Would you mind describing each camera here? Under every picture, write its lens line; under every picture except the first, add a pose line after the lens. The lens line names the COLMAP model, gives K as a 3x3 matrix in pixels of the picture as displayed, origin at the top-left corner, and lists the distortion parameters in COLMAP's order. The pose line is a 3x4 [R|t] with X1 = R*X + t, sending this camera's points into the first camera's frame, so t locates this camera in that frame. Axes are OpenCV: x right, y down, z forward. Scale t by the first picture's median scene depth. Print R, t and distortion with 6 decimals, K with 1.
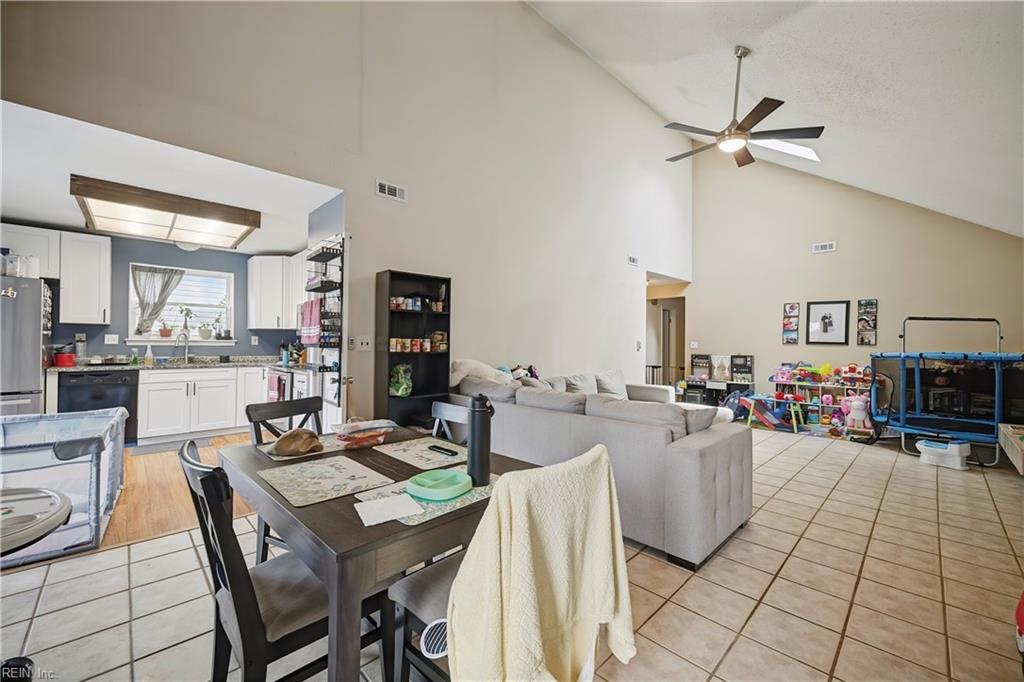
lens RADIAL K [[404.9, 0, 513.3], [0, 404.9, 341.4], [0, 0, 1]] dist [-0.000180, -0.000596]
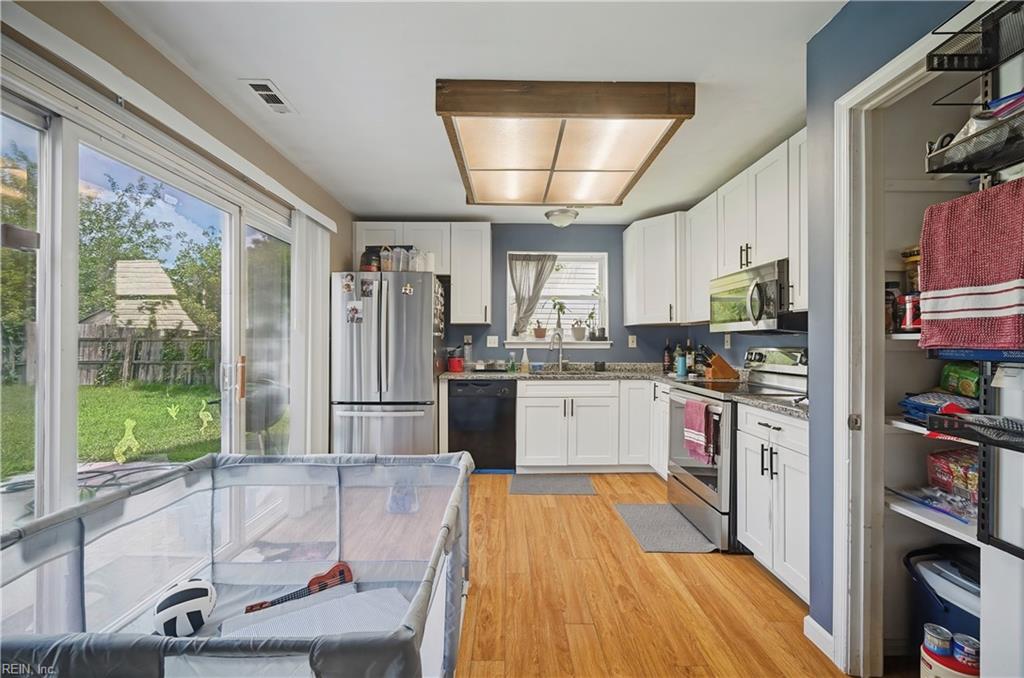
lens RADIAL K [[404.9, 0, 513.3], [0, 404.9, 339.4], [0, 0, 1]] dist [-0.000180, -0.000596]
pose [[0.732883, -0.014480, -0.680200, -0.369941], [0.009532, 0.999894, -0.011015, 0.000225], [0.680288, 0.001589, 0.732943, 0.393975]]
